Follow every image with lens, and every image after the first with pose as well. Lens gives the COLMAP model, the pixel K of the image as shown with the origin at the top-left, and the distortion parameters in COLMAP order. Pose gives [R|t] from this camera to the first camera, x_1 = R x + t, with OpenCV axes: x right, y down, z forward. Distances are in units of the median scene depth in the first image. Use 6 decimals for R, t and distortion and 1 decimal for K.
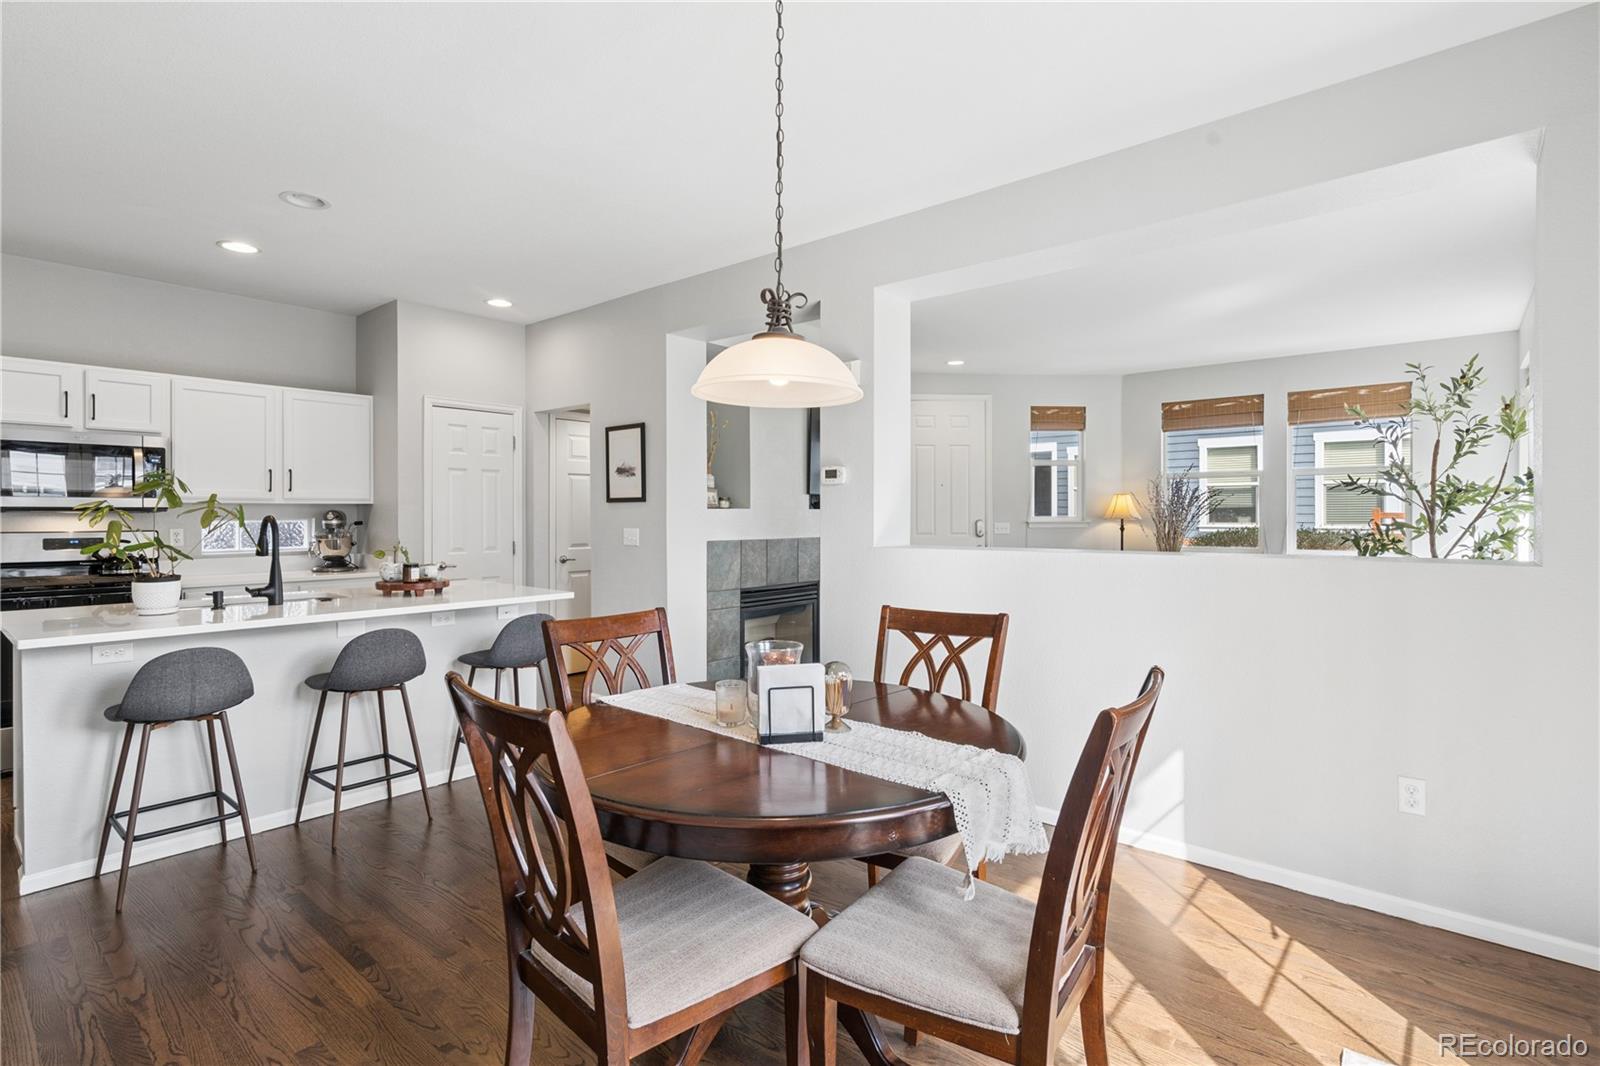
lens RADIAL K [[801.9, 0, 806.8], [0, 801.9, 514.4], [0, 0, 1]] dist [0.008963, -0.000596]
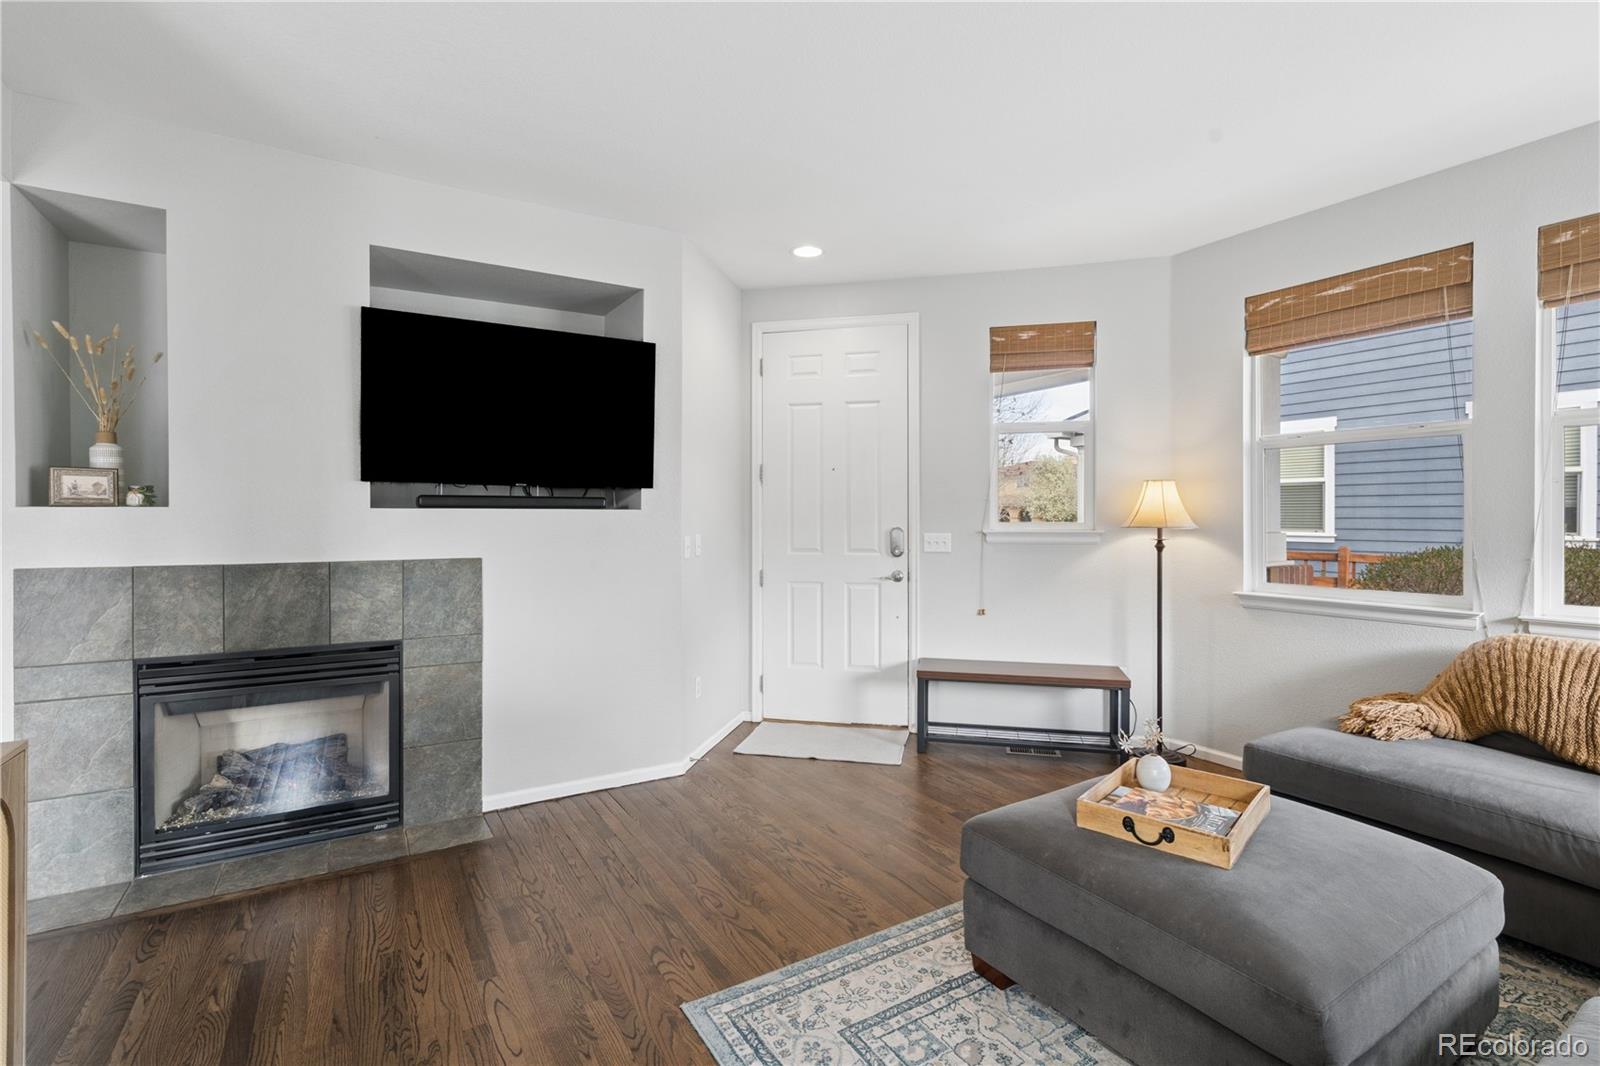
lens RADIAL K [[739.2, 0, 801.5], [0, 739.2, 525.7], [0, 0, 1]] dist [-0.001979, 0.000143]
pose [[0.944234, 0.004995, -0.329237, 0.496057], [-0.001844, 0.999949, 0.009881, -0.000066], [0.329270, -0.008723, 0.944195, 0.700474]]
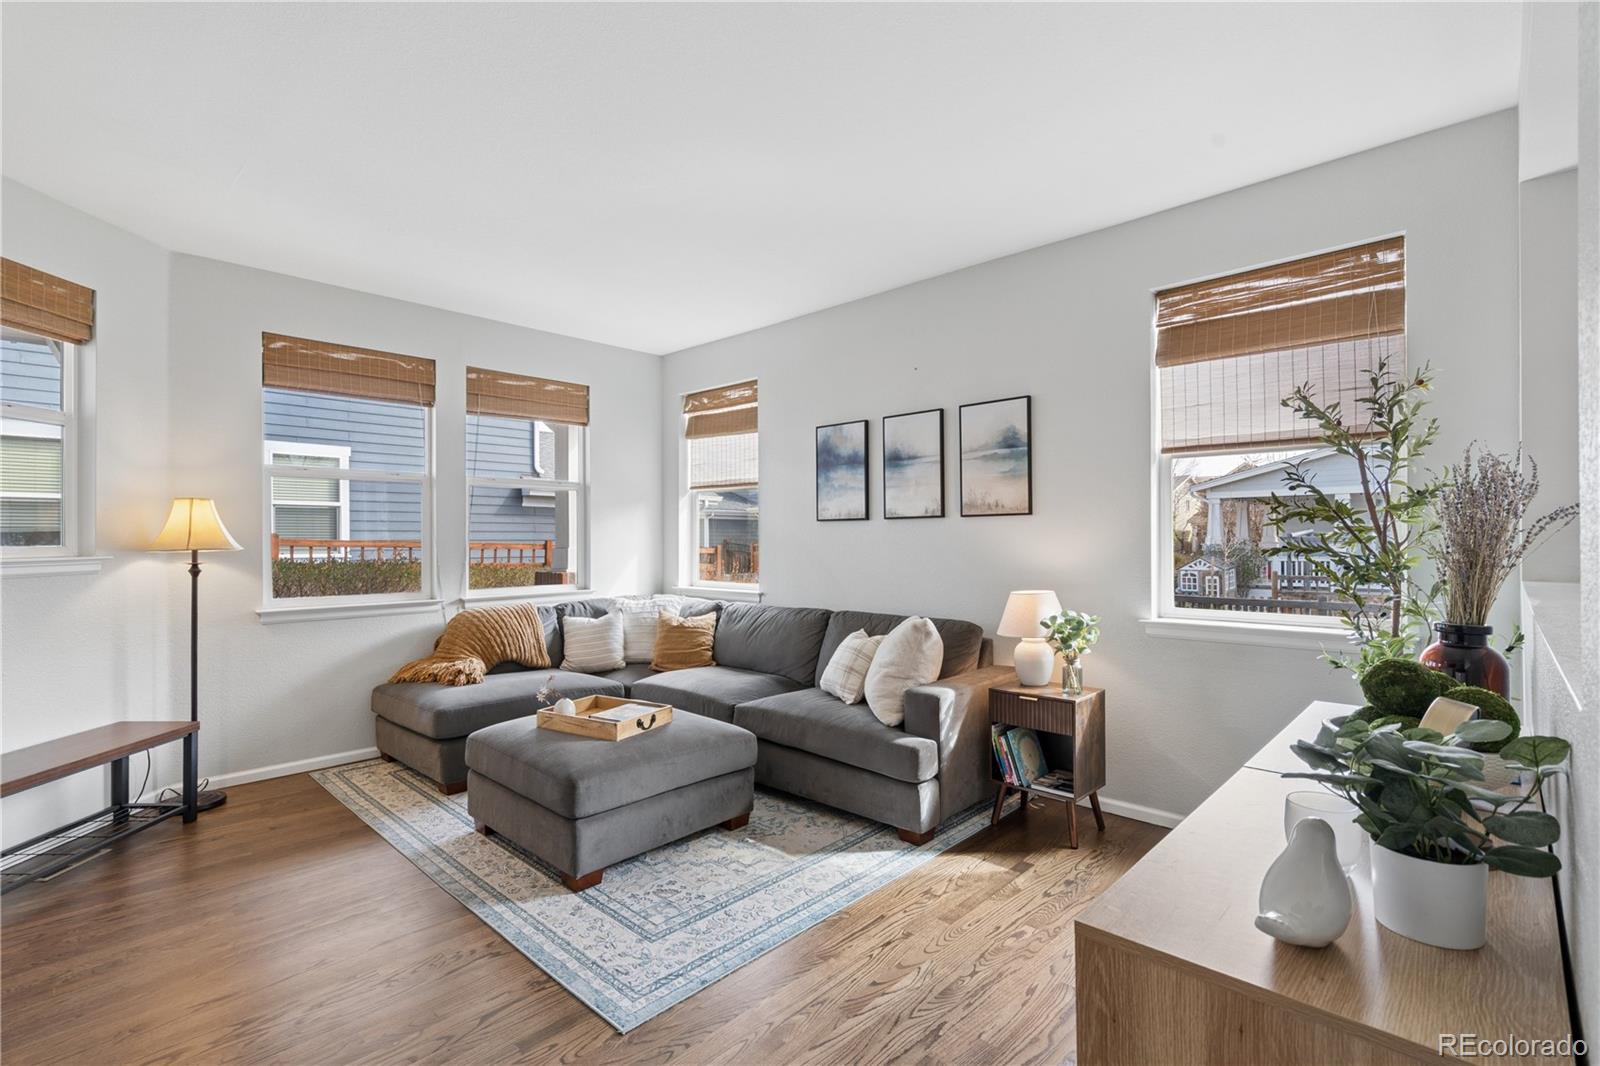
lens RADIAL K [[739.2, 0, 803.9], [0, 739.2, 540.2], [0, 0, 1]] dist [-0.001979, 0.000143]
pose [[0.060295, -0.001469, 0.998179, -0.037119], [0.005309, 0.999985, 0.001151, 0.001255], [-0.998166, 0.005230, 0.060302, 0.914562]]
